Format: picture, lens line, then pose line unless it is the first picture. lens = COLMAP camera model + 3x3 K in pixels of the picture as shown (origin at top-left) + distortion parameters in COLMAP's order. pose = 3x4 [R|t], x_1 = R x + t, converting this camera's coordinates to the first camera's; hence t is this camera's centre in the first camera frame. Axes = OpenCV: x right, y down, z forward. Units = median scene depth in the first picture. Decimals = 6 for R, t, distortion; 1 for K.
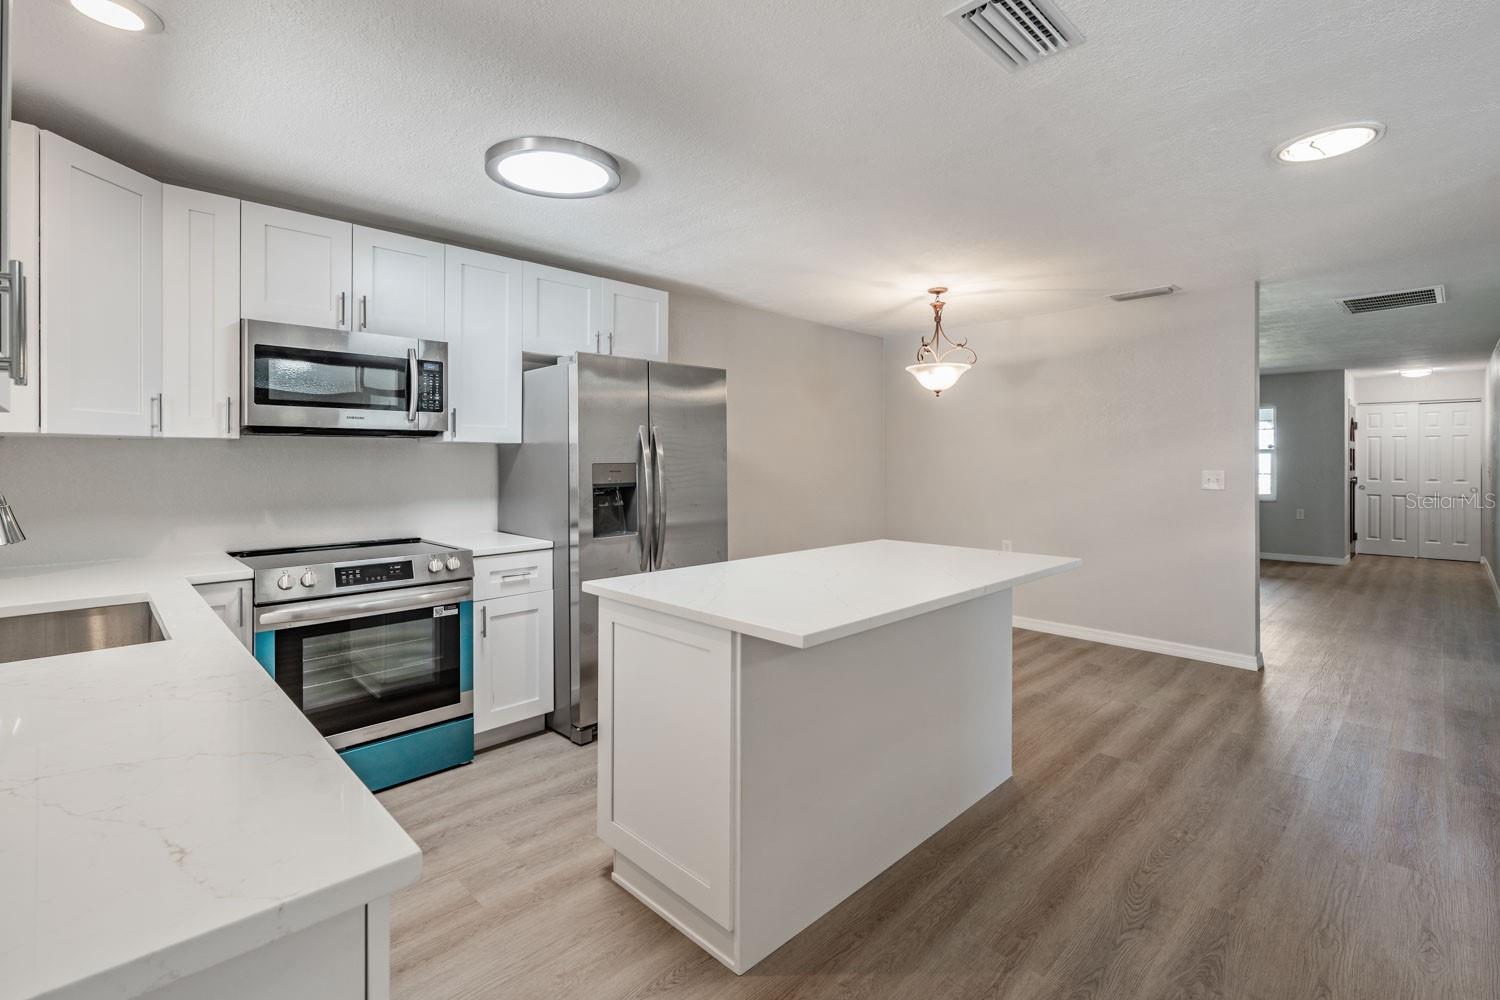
lens RADIAL K [[686.1, 0, 758.5], [0, 686.1, 466.3], [0, 0, 1]] dist [-0.006321, 0.000063]
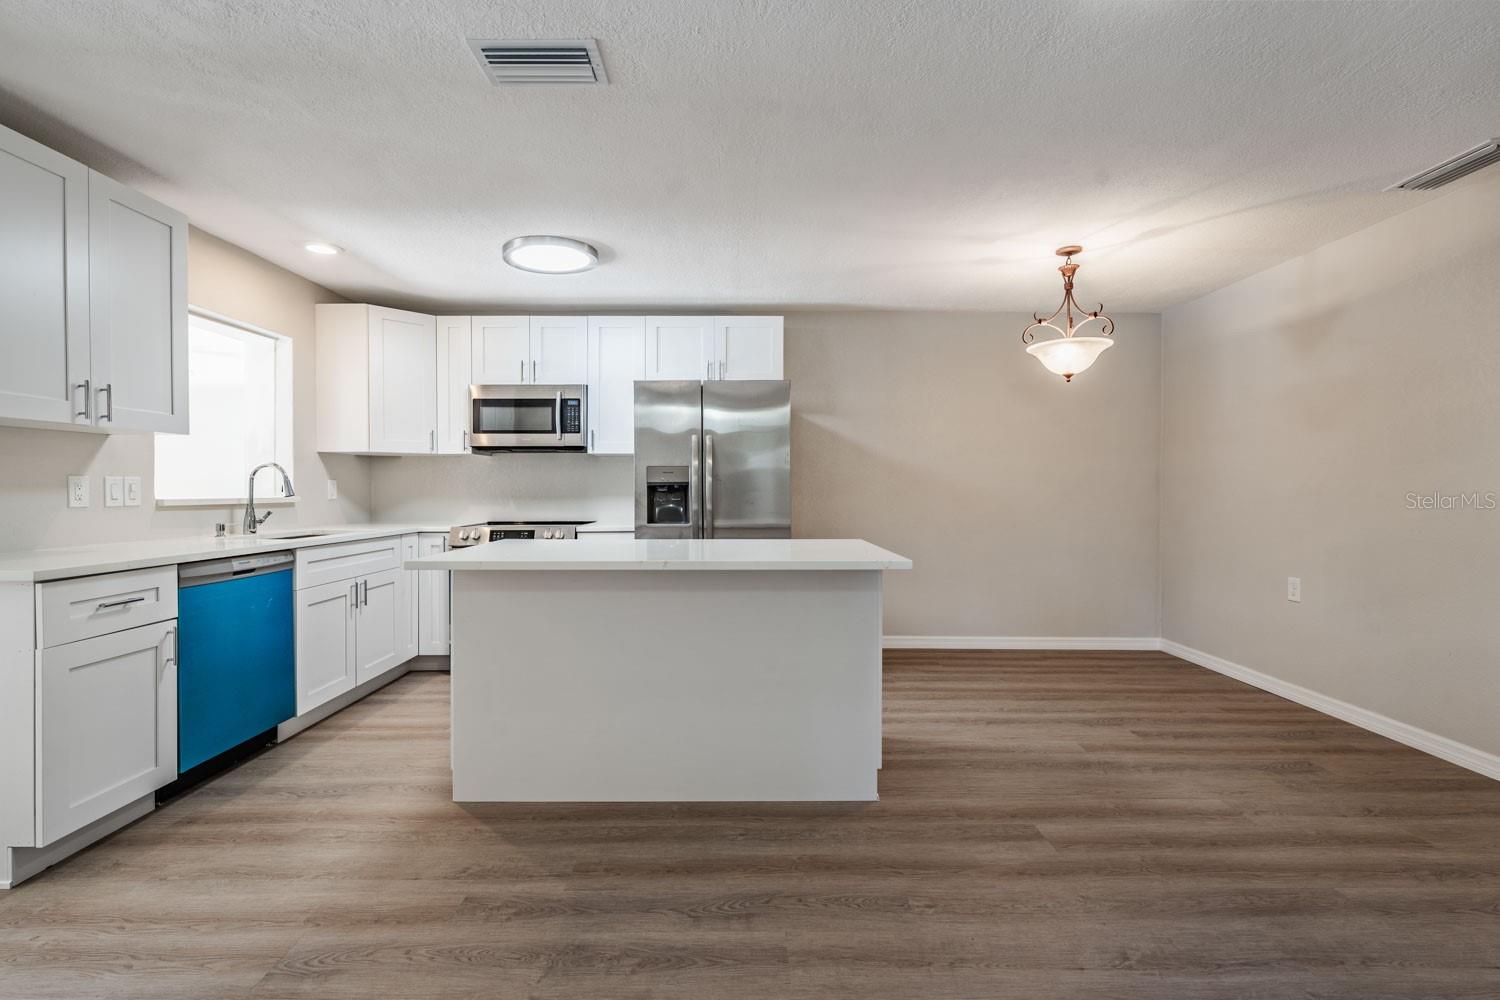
lens RADIAL K [[686.1, 0, 747.3], [0, 686.1, 492.9], [0, 0, 1]] dist [-0.006321, 0.000063]
pose [[0.707993, 0.002395, -0.706215, 0.824906], [-0.004626, 0.999989, -0.001247, 0.048356], [0.706204, 0.004149, 0.707996, 0.230948]]
